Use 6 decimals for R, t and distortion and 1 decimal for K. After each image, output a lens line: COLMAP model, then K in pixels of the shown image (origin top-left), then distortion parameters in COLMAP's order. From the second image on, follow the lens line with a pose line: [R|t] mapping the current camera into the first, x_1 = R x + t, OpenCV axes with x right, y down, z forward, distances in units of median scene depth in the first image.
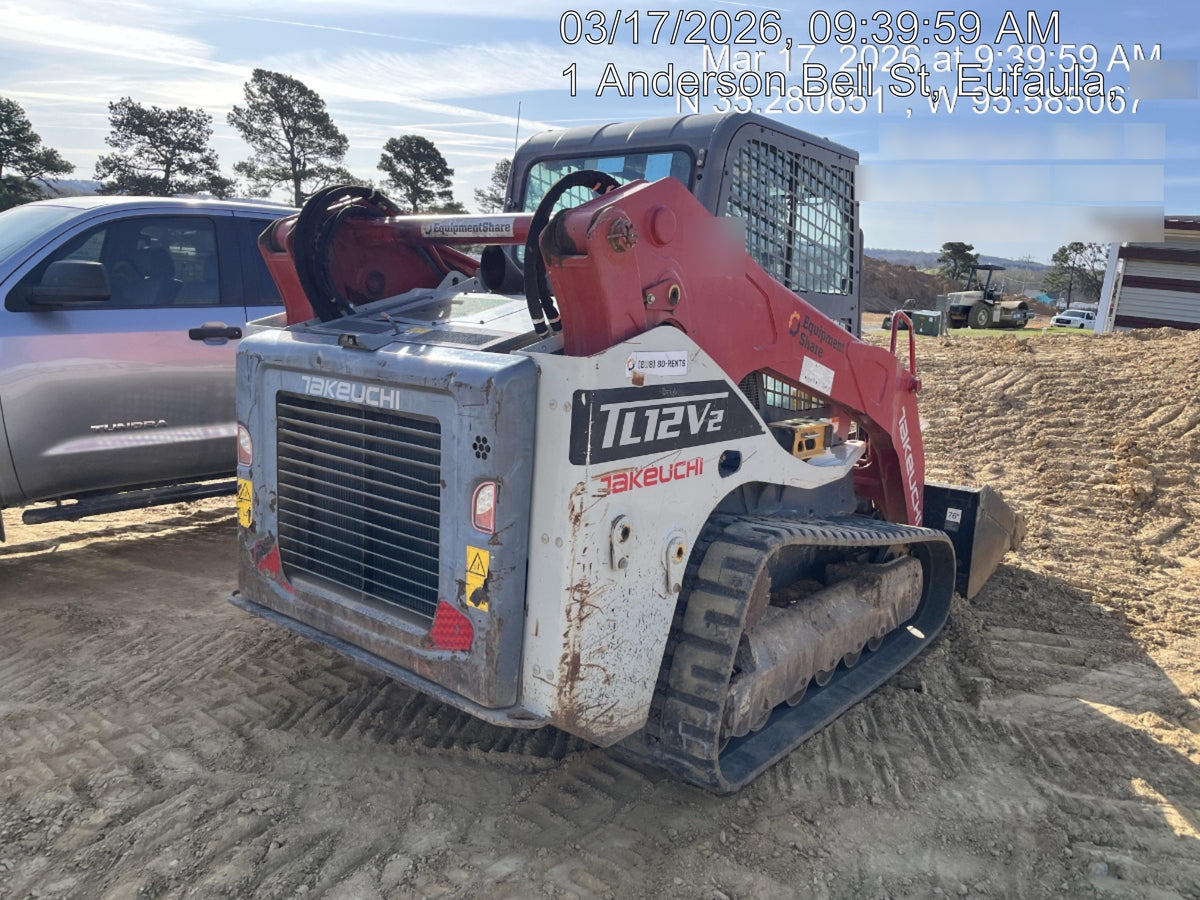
lens RADIAL K [[906.7, 0, 616.6], [0, 906.7, 427.8], [0, 0, 1]] dist [0.036554, -0.005889]
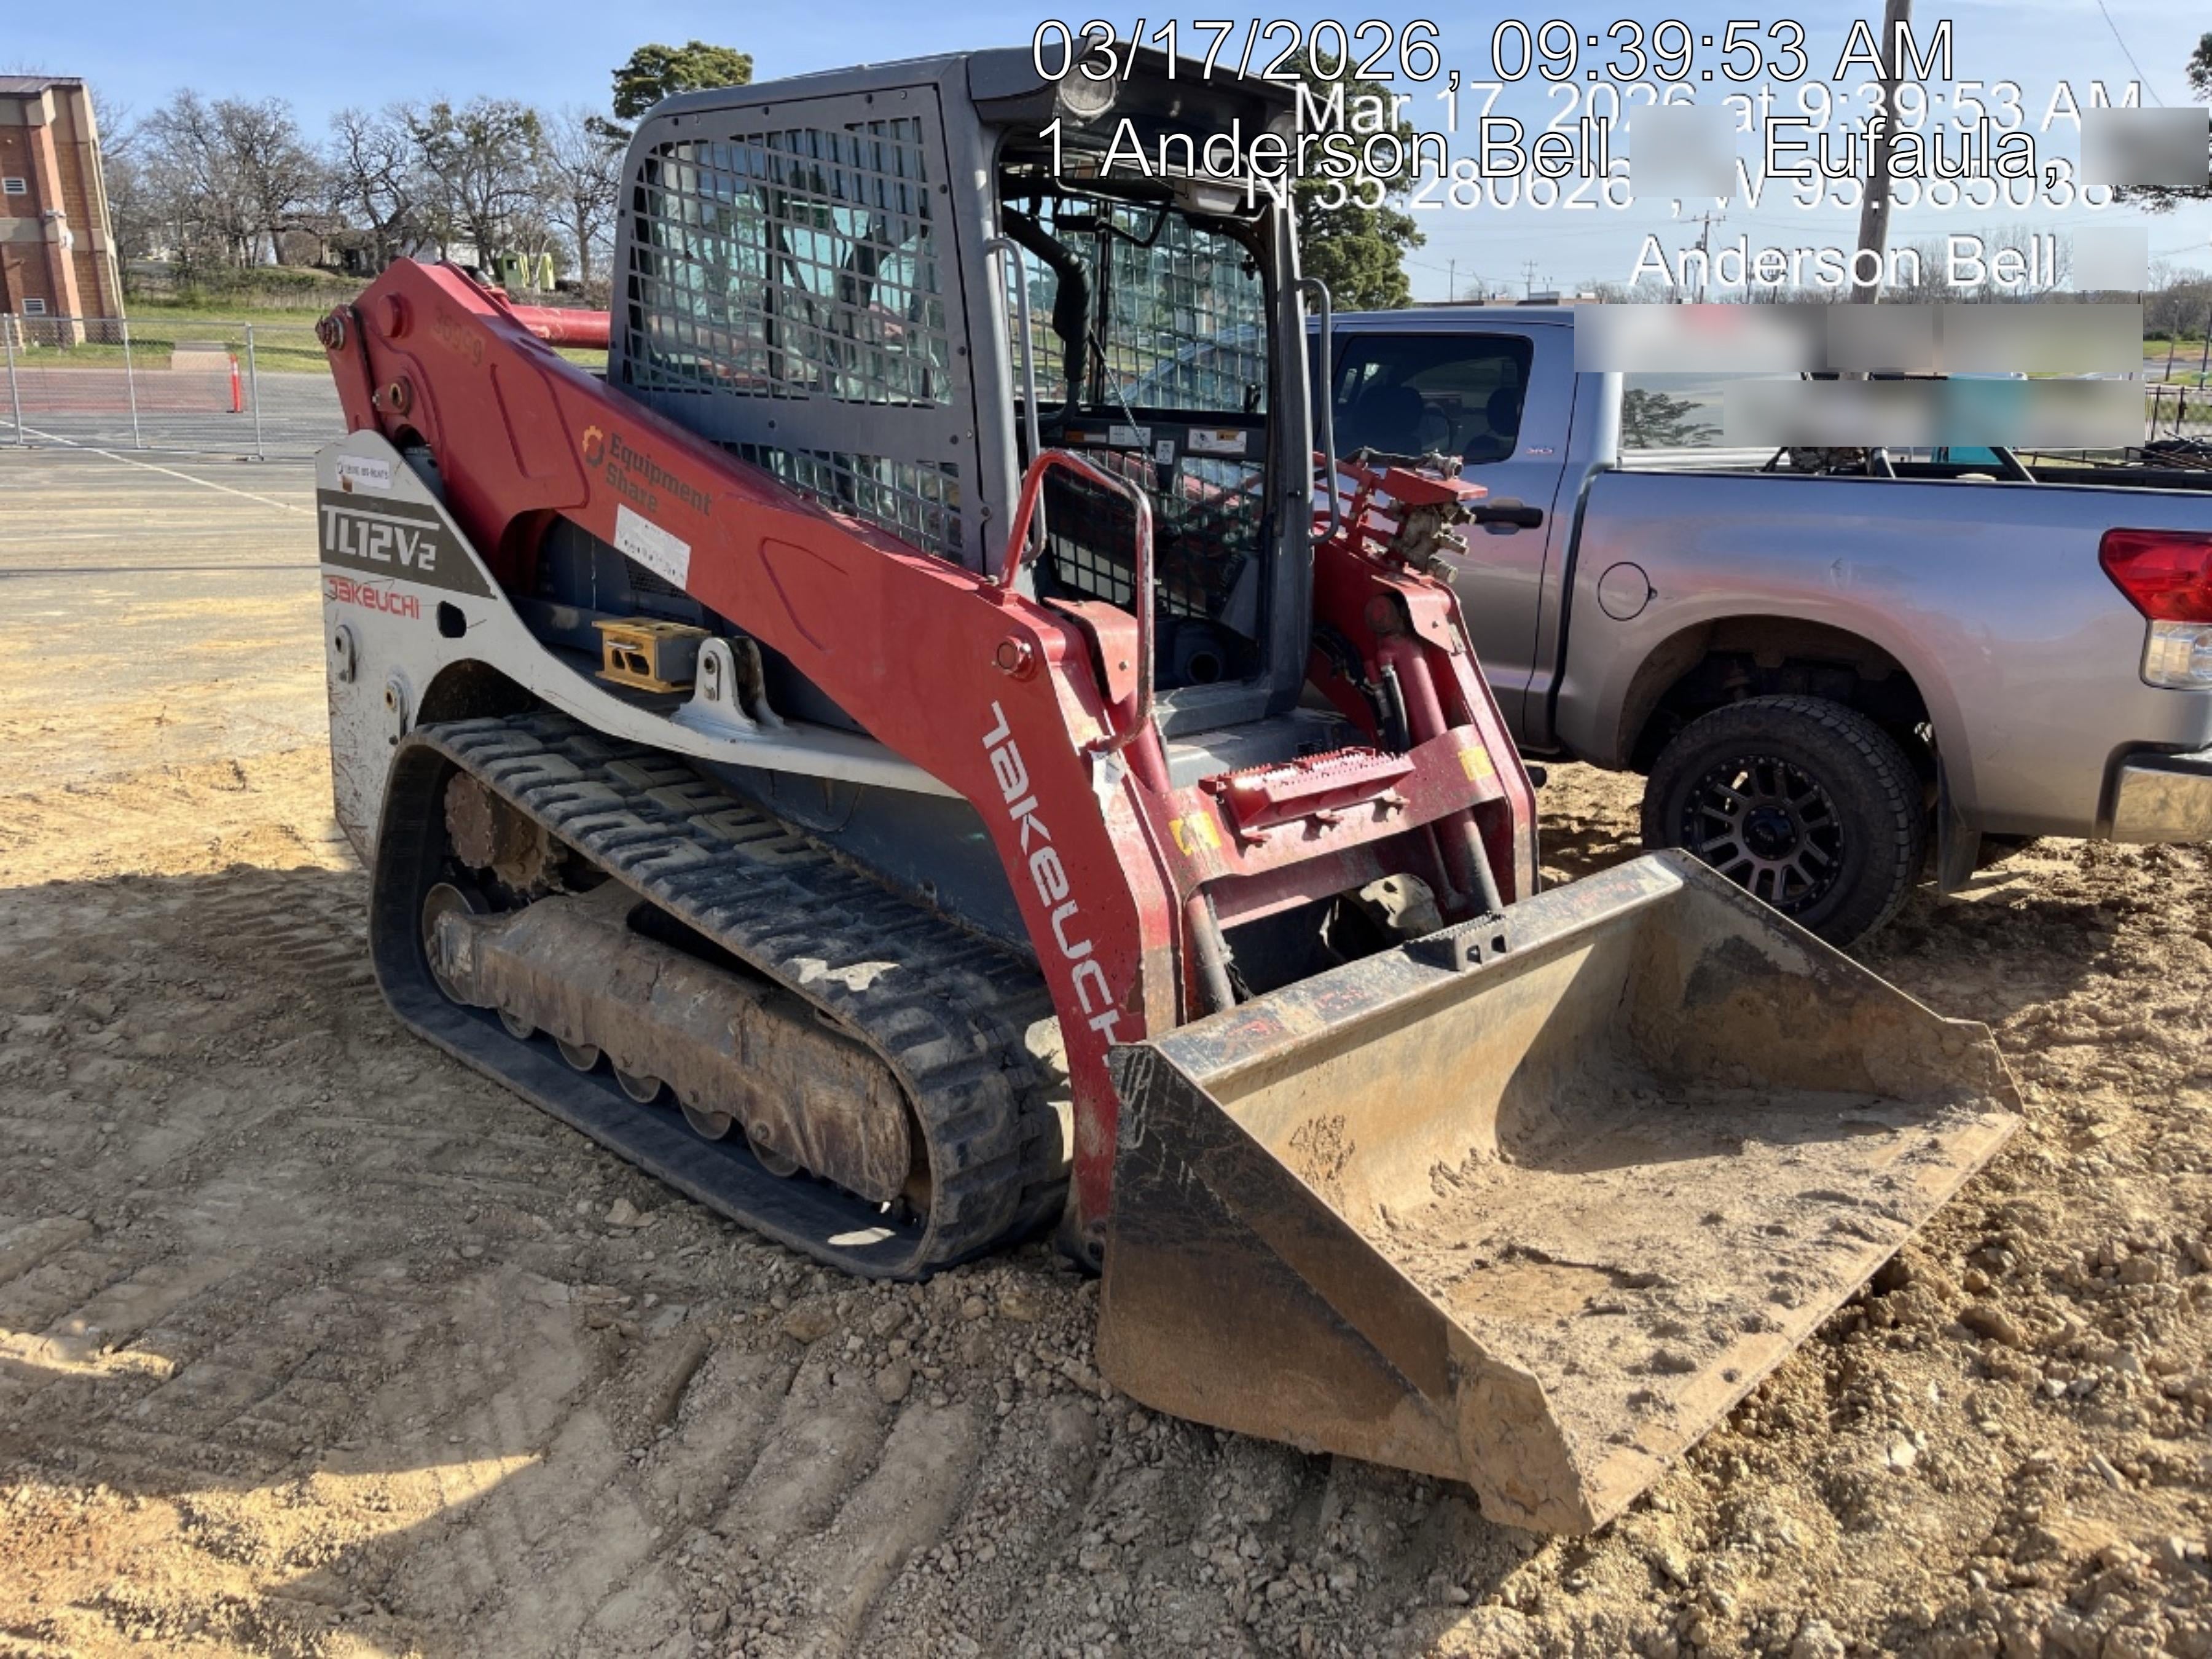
lens RADIAL K [[1671.3, 0, 1136.5], [0, 1671.3, 788.6], [0, 0, 1]] dist [0.036554, -0.005889]
pose [[-0.038121, 0.171342, -0.984474, 1.708674], [-0.188582, 0.966253, 0.175473, -0.203404], [0.981317, 0.192344, -0.004522, 1.803068]]
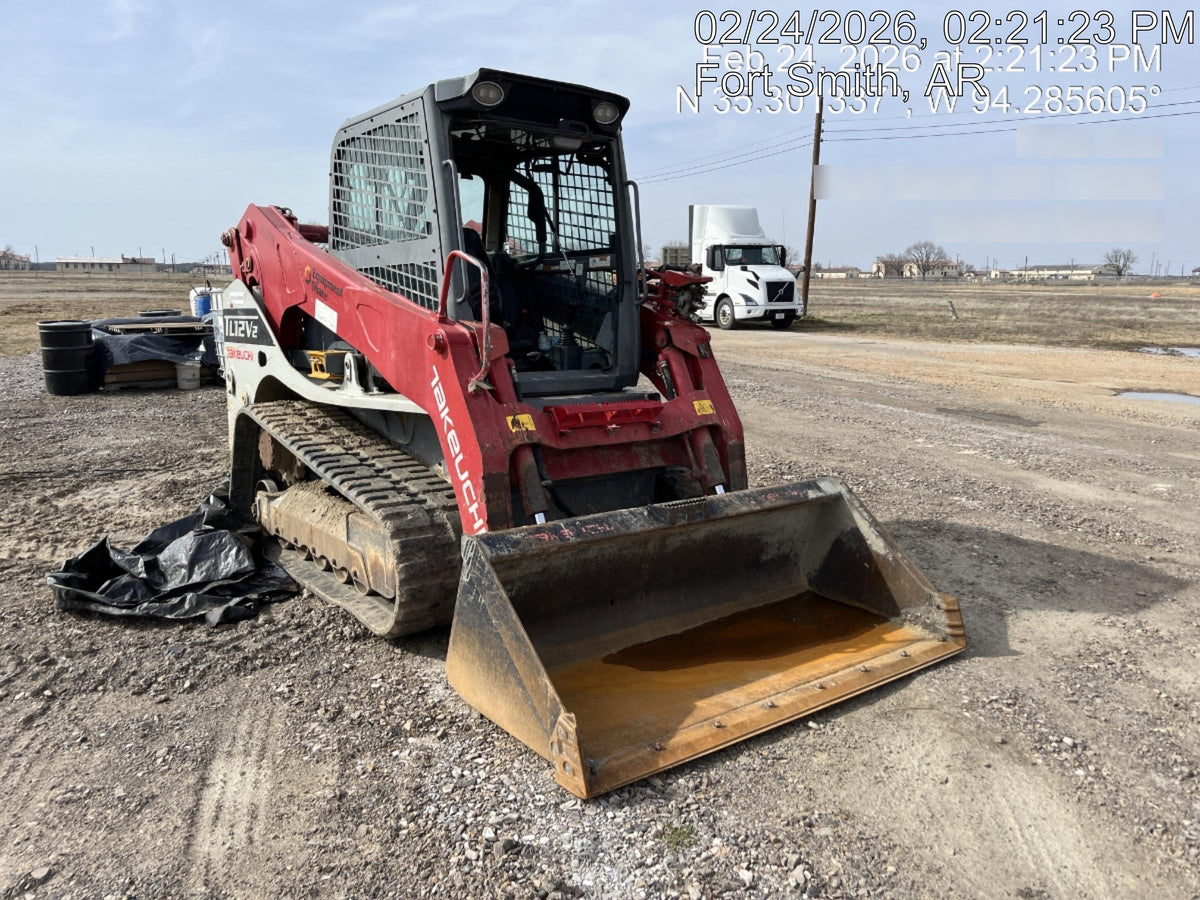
lens RADIAL K [[893.8, 0, 600.0], [0, 893.8, 450.0], [0, 0, 1]] dist [0.059096, 0.001164]
pose [[-0.236289, 0.097070, -0.966822, 1.832739], [-0.151941, 0.979067, 0.135433, -0.134563], [0.959730, 0.178901, -0.216594, 2.261000]]
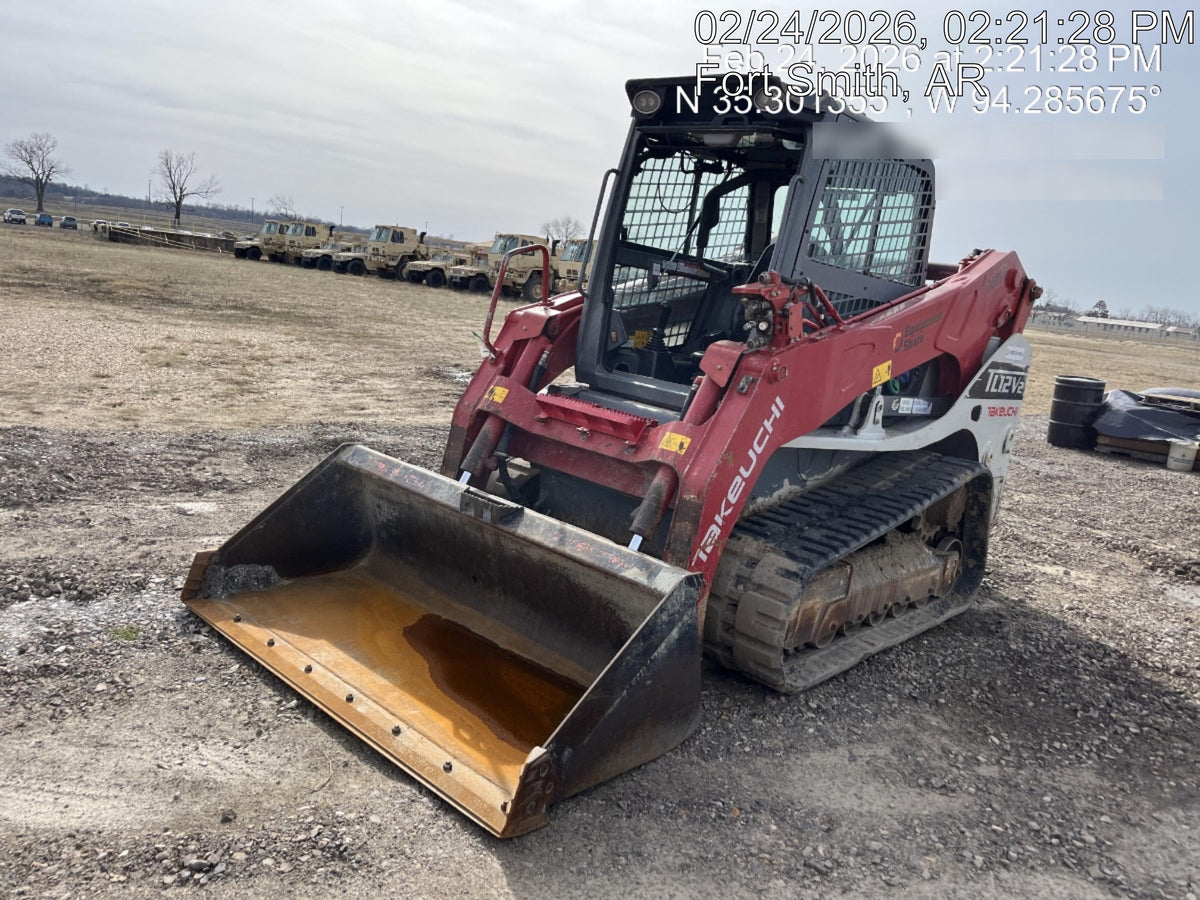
lens RADIAL K [[906.7, 0, 616.6], [0, 906.7, 427.8], [0, 0, 1]] dist [0.036554, -0.005889]
pose [[-0.981152, -0.192076, 0.021133, 0.312072], [-0.178442, 0.942570, 0.282349, -0.384085], [-0.074152, 0.273256, -0.959079, 3.303680]]
